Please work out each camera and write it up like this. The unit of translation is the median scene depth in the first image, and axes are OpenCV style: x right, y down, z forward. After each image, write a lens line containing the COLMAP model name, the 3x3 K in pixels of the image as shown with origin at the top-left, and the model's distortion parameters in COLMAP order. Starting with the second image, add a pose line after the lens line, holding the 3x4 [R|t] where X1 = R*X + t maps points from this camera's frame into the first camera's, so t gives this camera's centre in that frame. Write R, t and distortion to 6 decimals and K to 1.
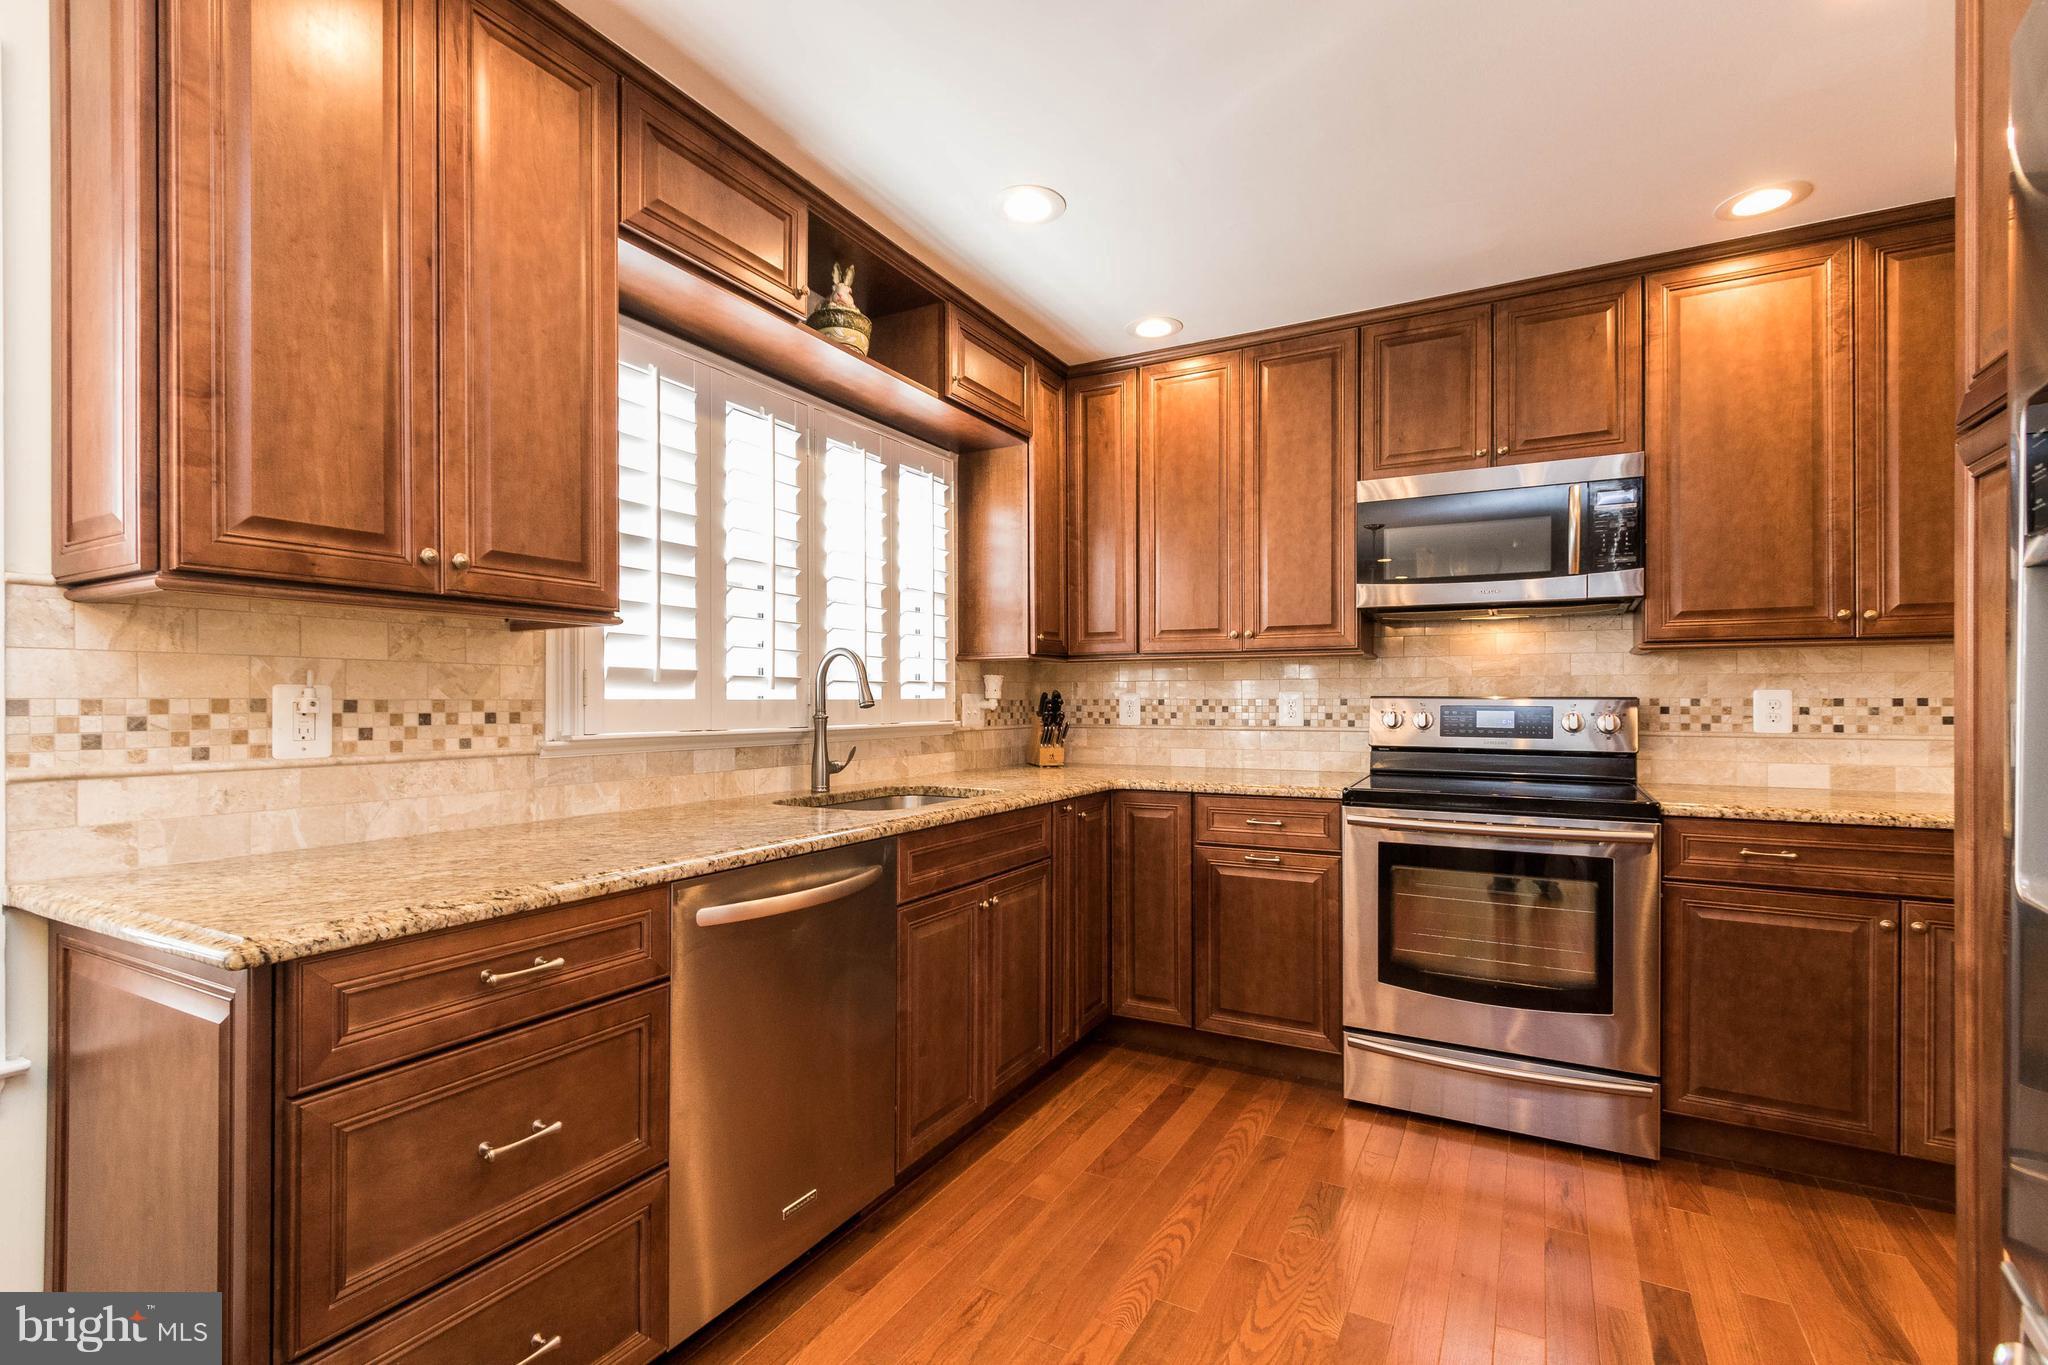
lens RADIAL K [[950.3, 0, 1024.0], [0, 950.3, 682.5], [0, 0, 1]] dist [-0.002891, -0.000199]
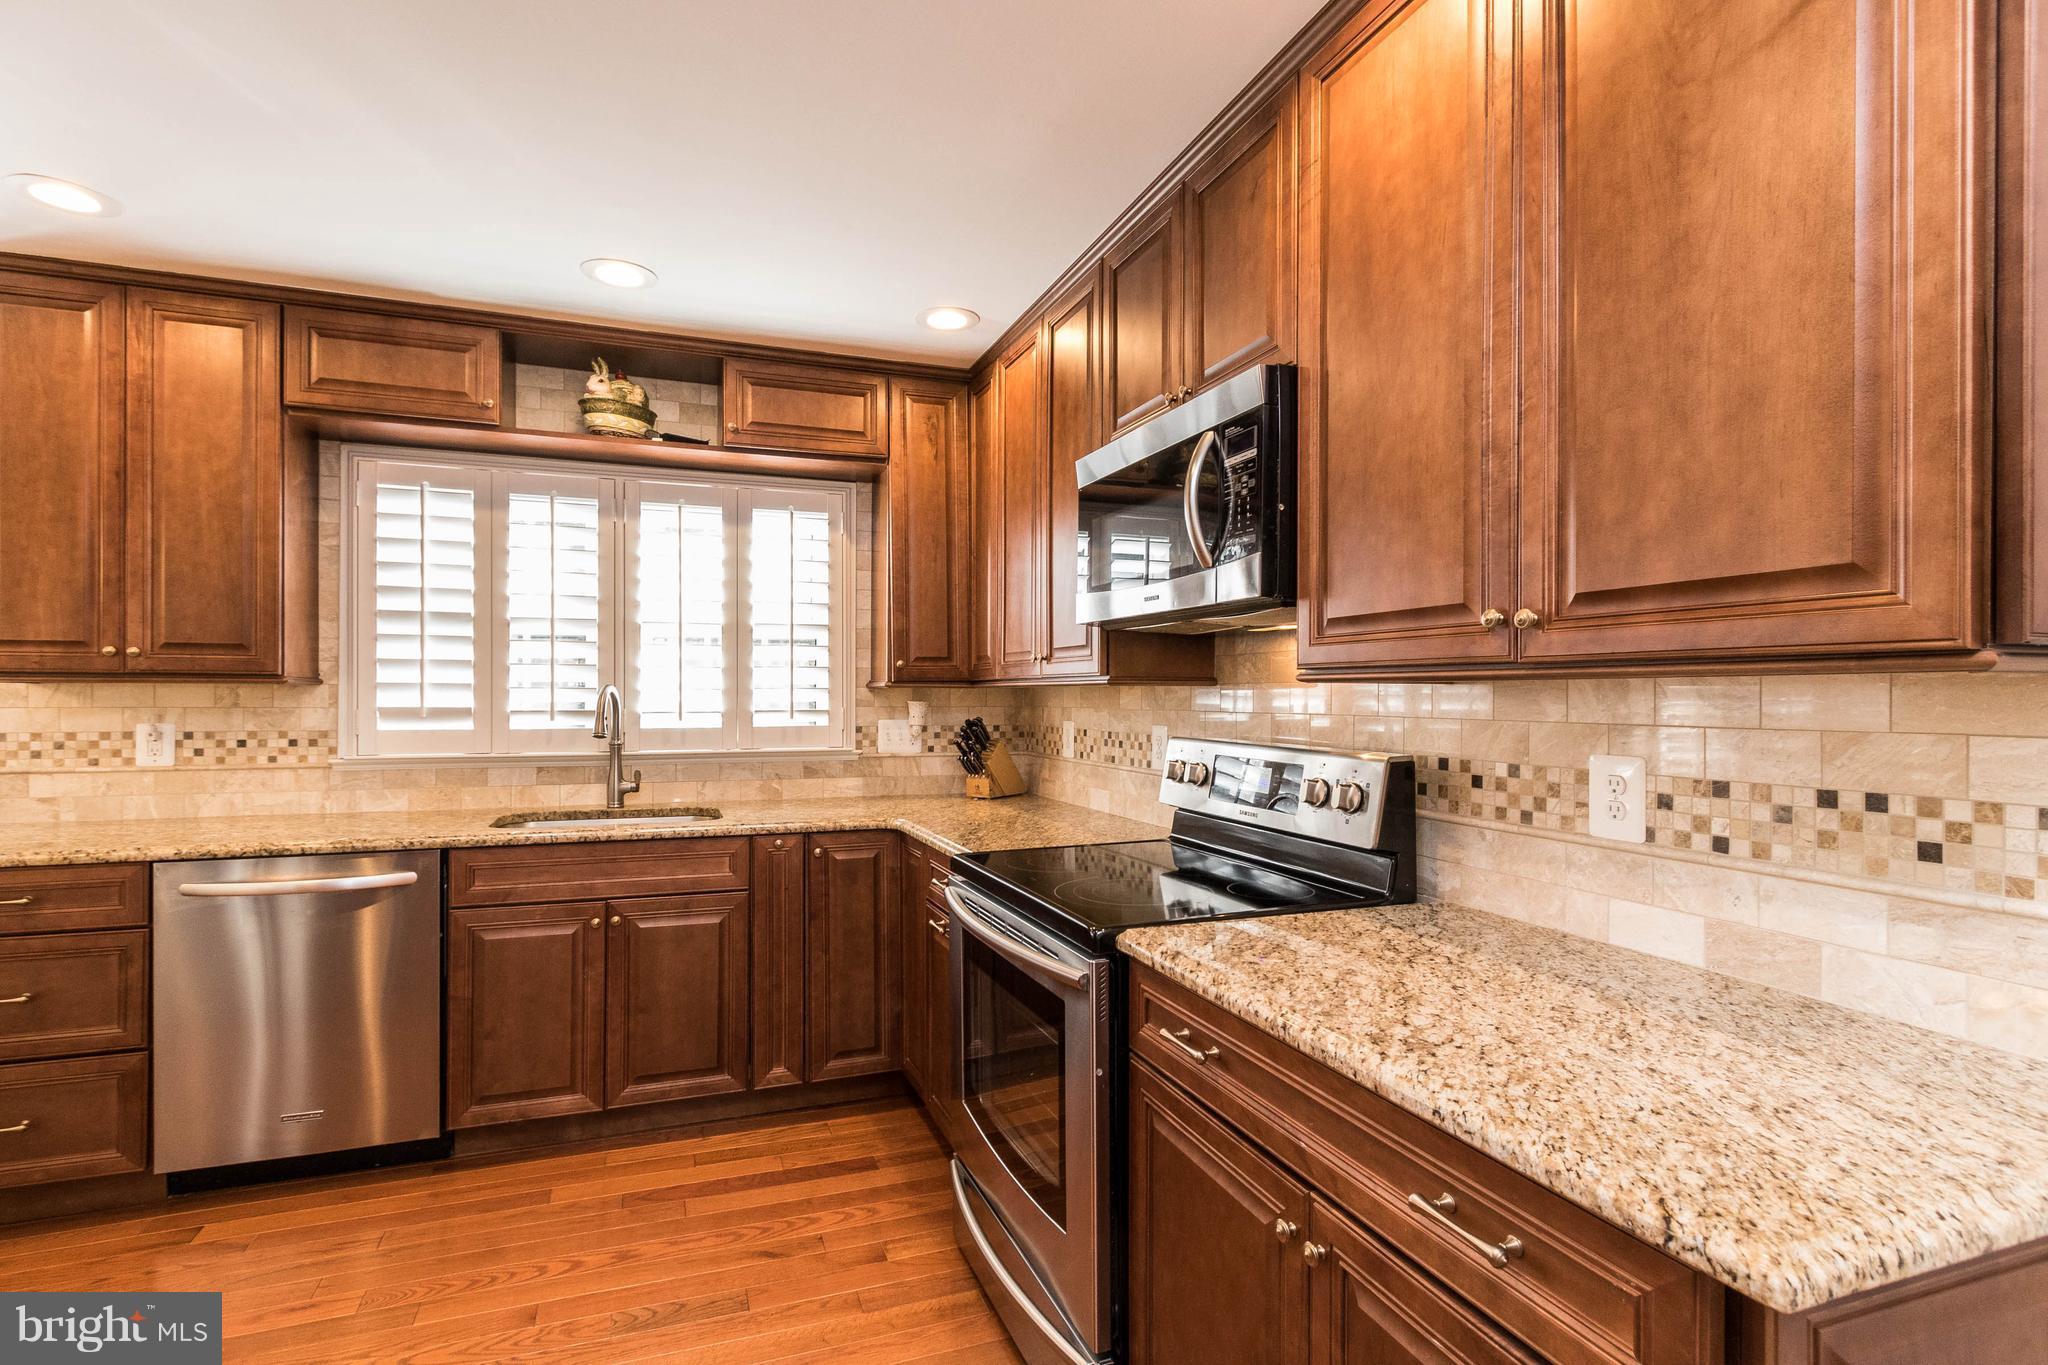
lens RADIAL K [[989.1, 0, 1024.0], [0, 989.1, 682.5], [0, 0, 1]] dist [0.001529, -0.000012]
pose [[0.752043, -0.003920, -0.659103, 0.942112], [0.008174, 0.999961, 0.003379, -0.038017], [0.659064, -0.007929, 0.752045, 0.404061]]
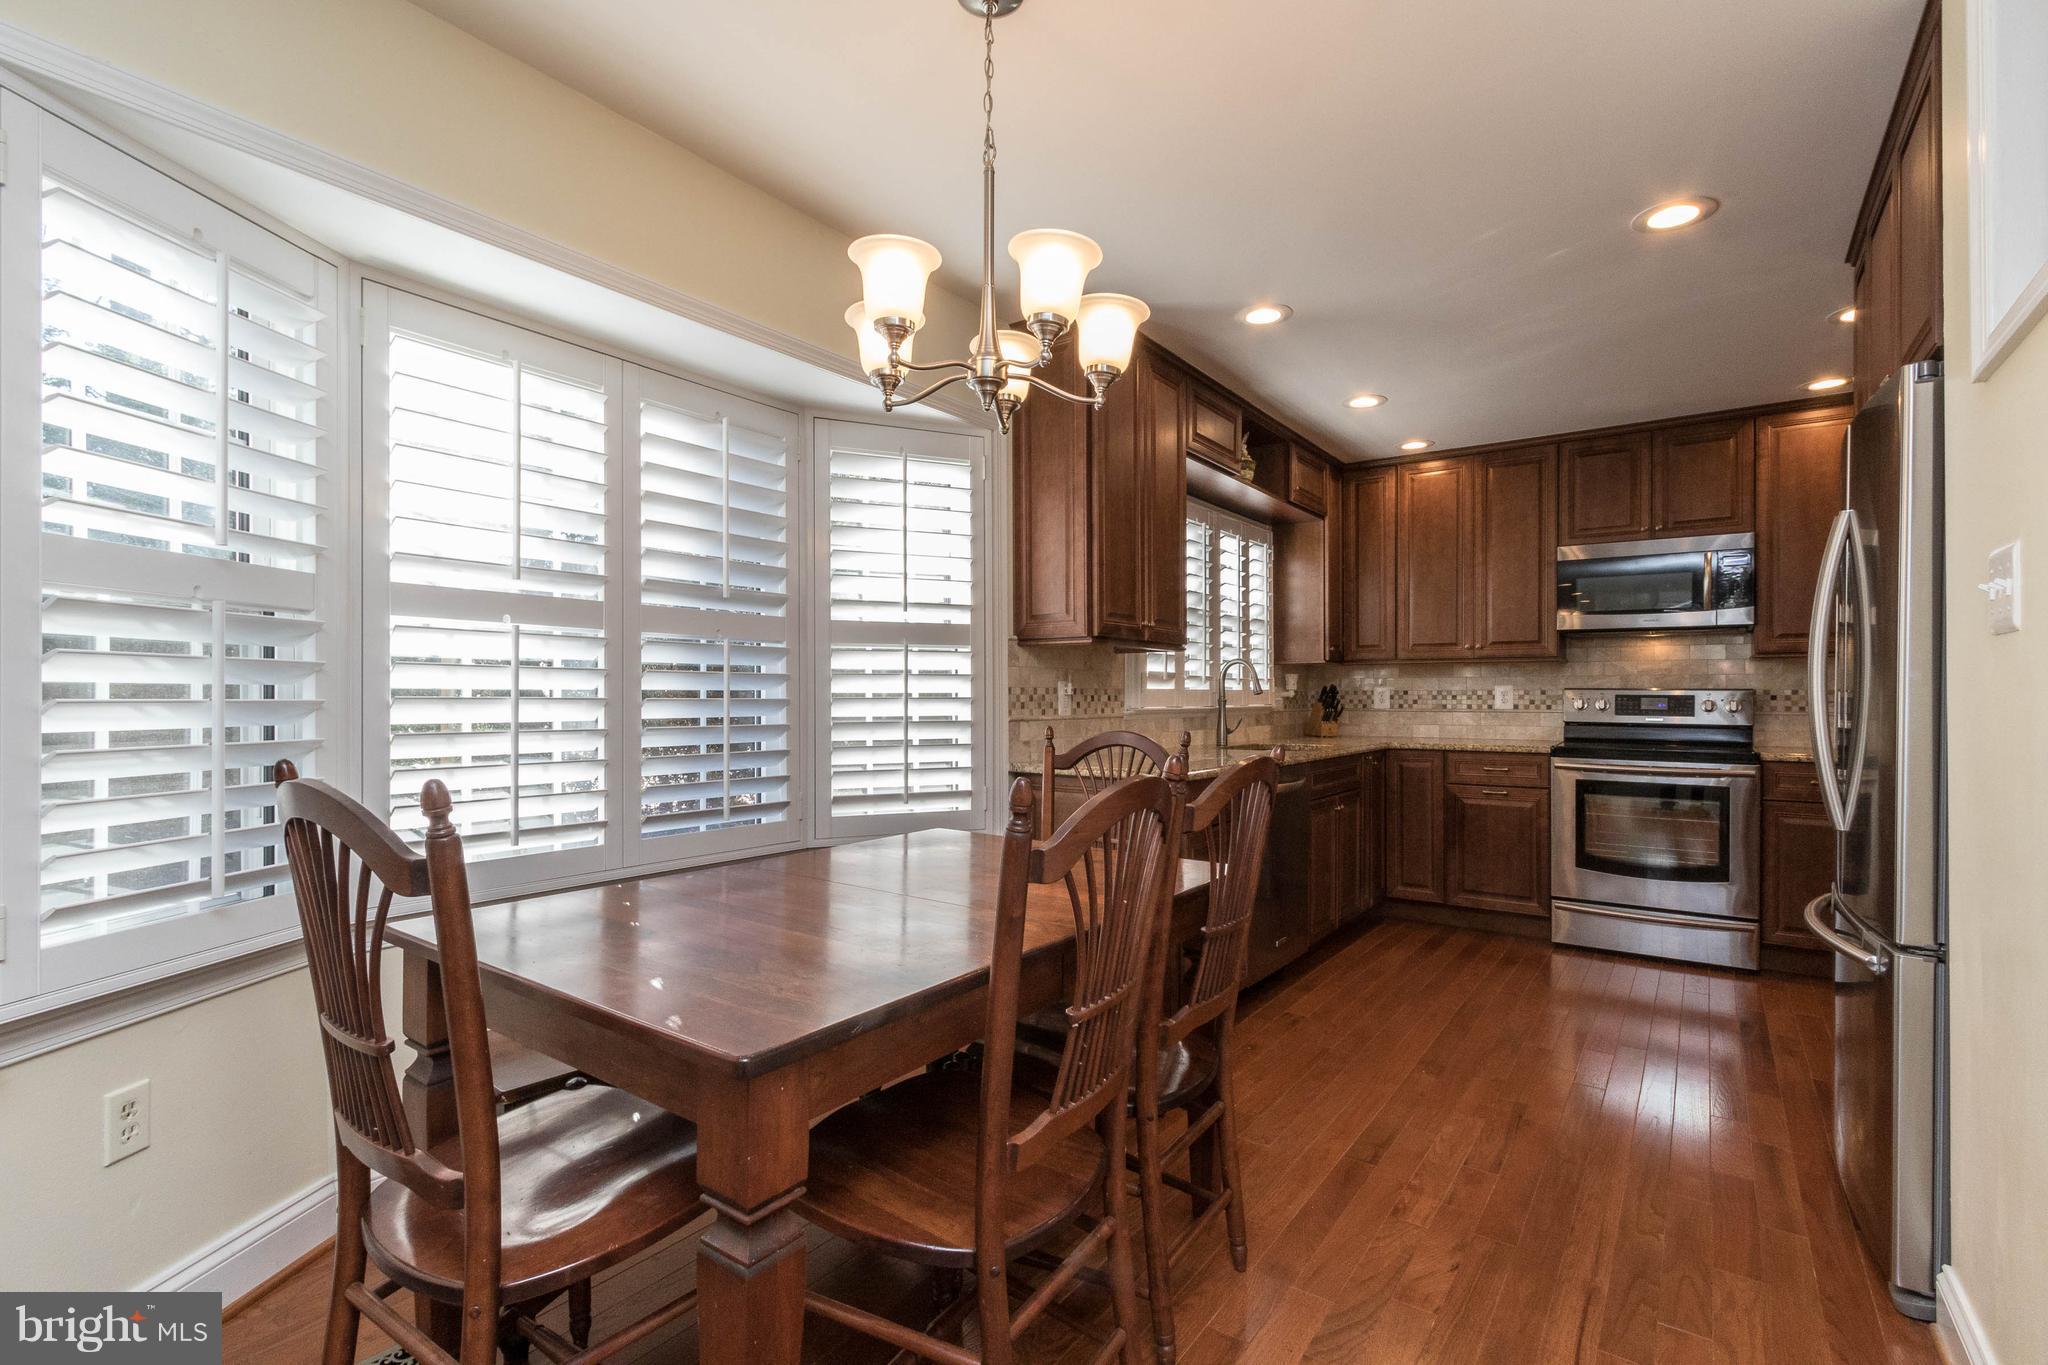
lens RADIAL K [[958.5, 0, 1024.0], [0, 958.5, 682.5], [0, 0, 1]] dist [-0.015770, -0.000593]
pose [[0.992413, -0.000118, -0.122949, -0.342769], [0.000809, 0.999984, 0.005569, -0.004312], [0.122946, -0.005626, 0.992397, -0.687441]]
